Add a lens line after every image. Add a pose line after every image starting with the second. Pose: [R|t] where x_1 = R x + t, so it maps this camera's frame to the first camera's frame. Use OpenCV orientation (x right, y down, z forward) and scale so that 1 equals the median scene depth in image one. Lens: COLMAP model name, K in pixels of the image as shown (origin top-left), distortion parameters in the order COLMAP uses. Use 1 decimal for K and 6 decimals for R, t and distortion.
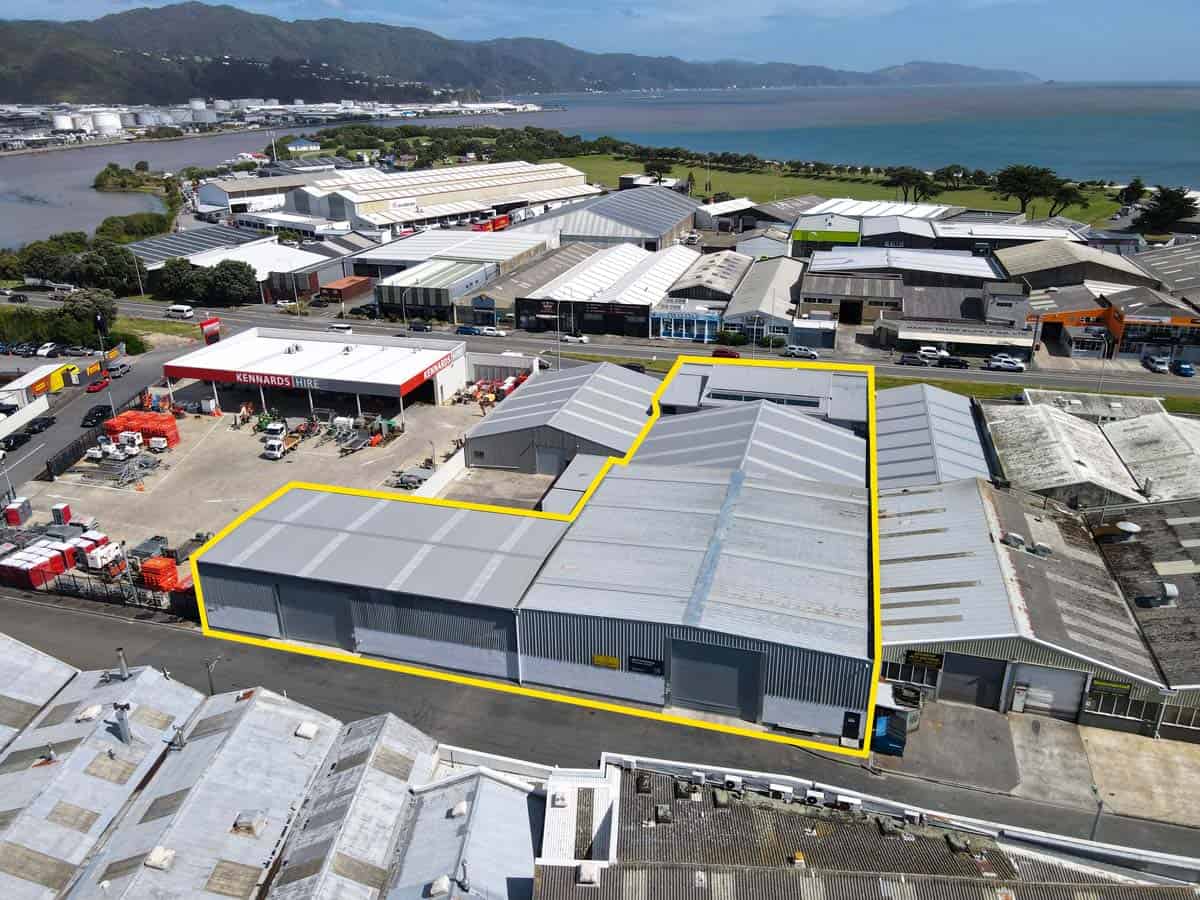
lens RADIAL K [[886.0, 0, 595.9], [0, 886.0, 449.2], [0, 0, 1]] dist [-0.005488, 0.026003]
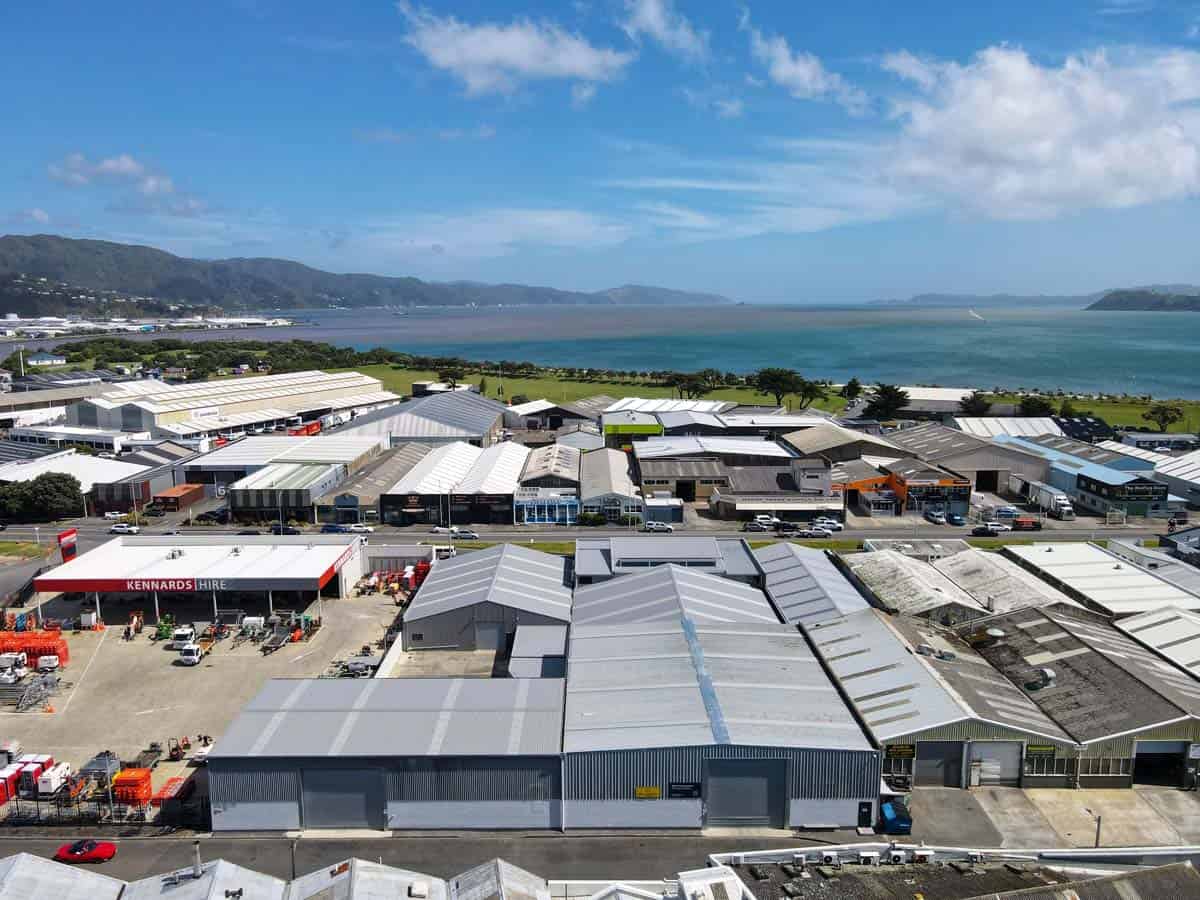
lens RADIAL K [[886.0, 0, 602.1], [0, 886.0, 448.1], [0, 0, 1]] dist [-0.005488, 0.026003]
pose [[0.959663, -0.038655, 0.278484, -0.185593], [0.100469, 0.972251, -0.211268, 0.028954], [-0.262590, 0.230725, 0.936917, -0.060035]]
